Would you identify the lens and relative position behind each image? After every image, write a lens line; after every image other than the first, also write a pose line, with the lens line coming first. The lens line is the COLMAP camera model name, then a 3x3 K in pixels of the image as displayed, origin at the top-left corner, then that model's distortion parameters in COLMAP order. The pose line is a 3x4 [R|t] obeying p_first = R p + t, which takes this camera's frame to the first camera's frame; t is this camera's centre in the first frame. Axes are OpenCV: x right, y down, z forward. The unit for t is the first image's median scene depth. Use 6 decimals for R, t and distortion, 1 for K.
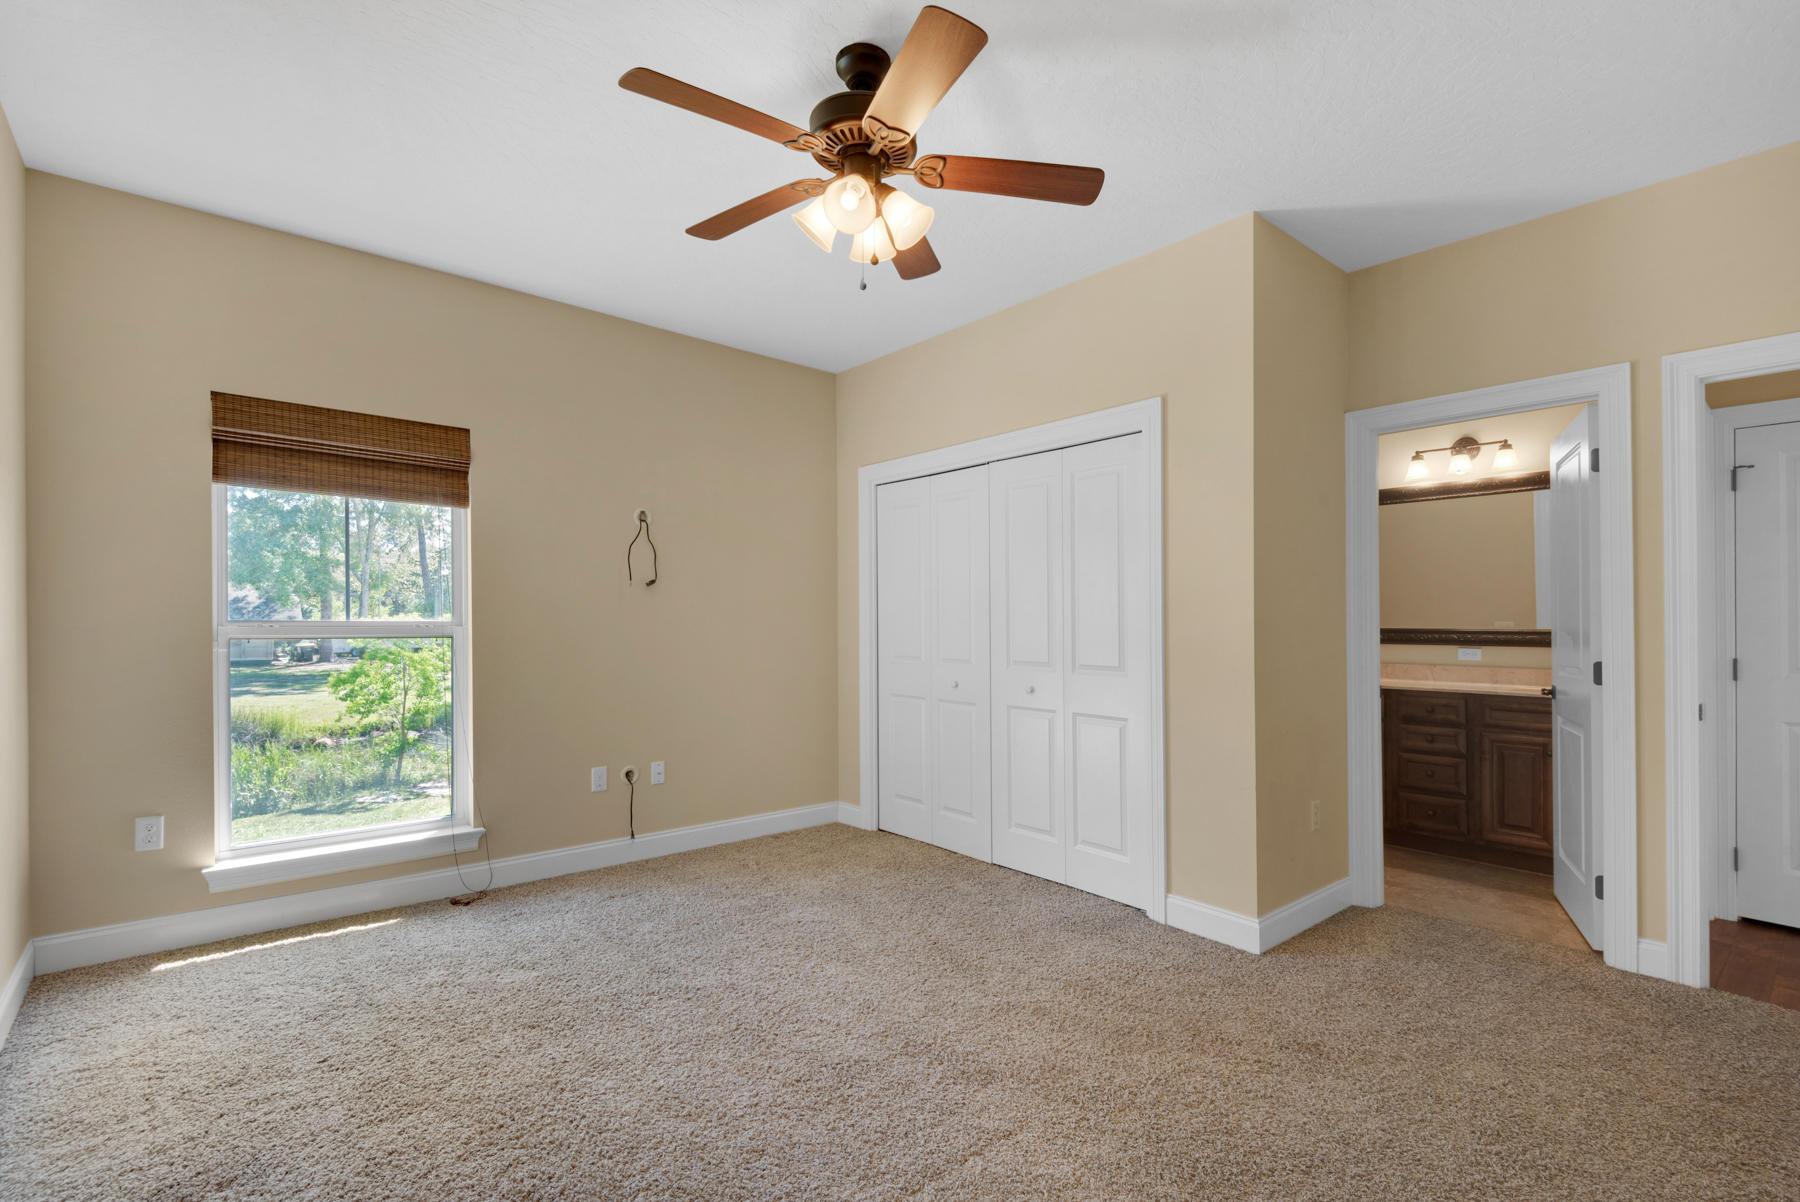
lens RADIAL K [[824.4, 0, 898.6], [0, 824.4, 616.2], [0, 0, 1]] dist [0.002549, -0.000088]
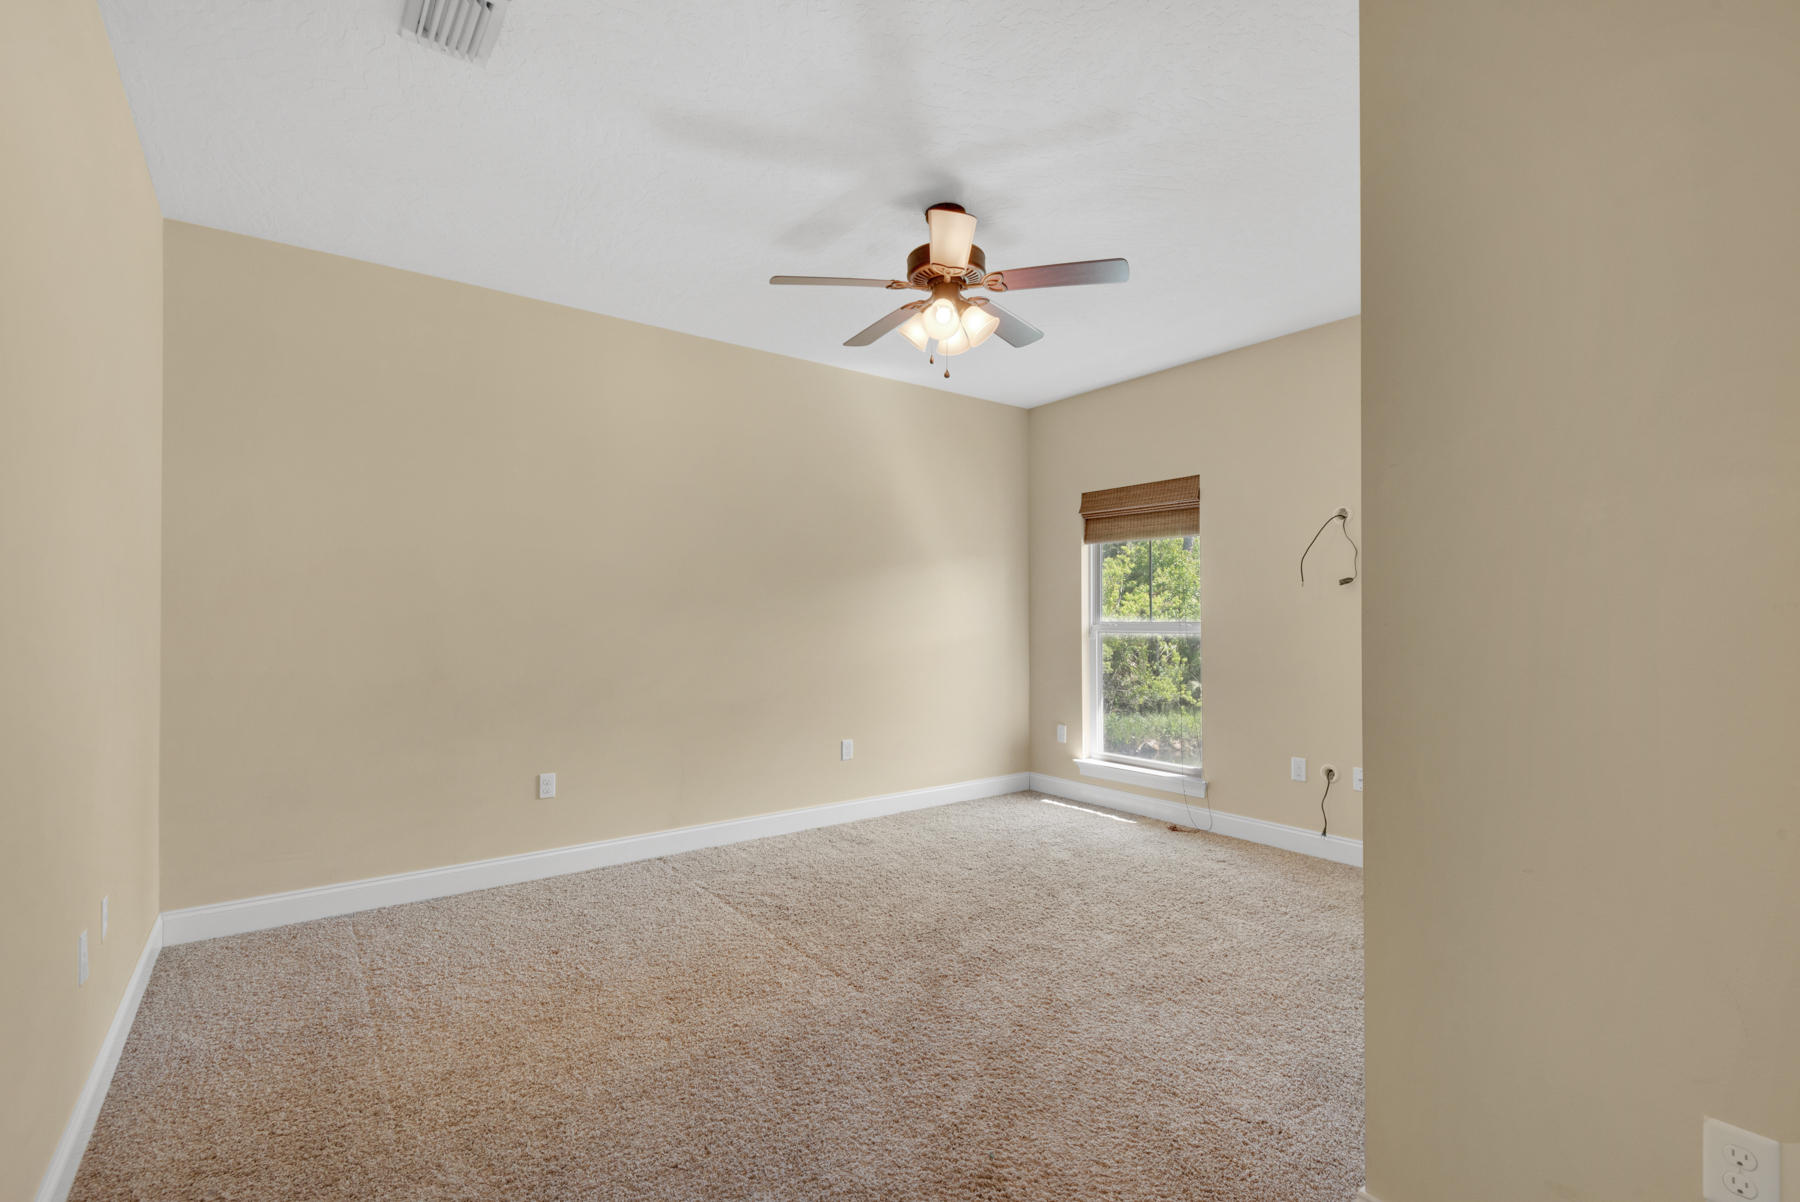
lens RADIAL K [[793.4, 0, 892.8], [0, 793.4, 615.9], [0, 0, 1]] dist [-0.001252, -0.000233]
pose [[-0.065069, -0.008899, -0.997841, 0.803512], [0.003705, 0.999951, -0.009160, 0.007372], [0.997874, -0.004293, -0.065033, 0.625681]]
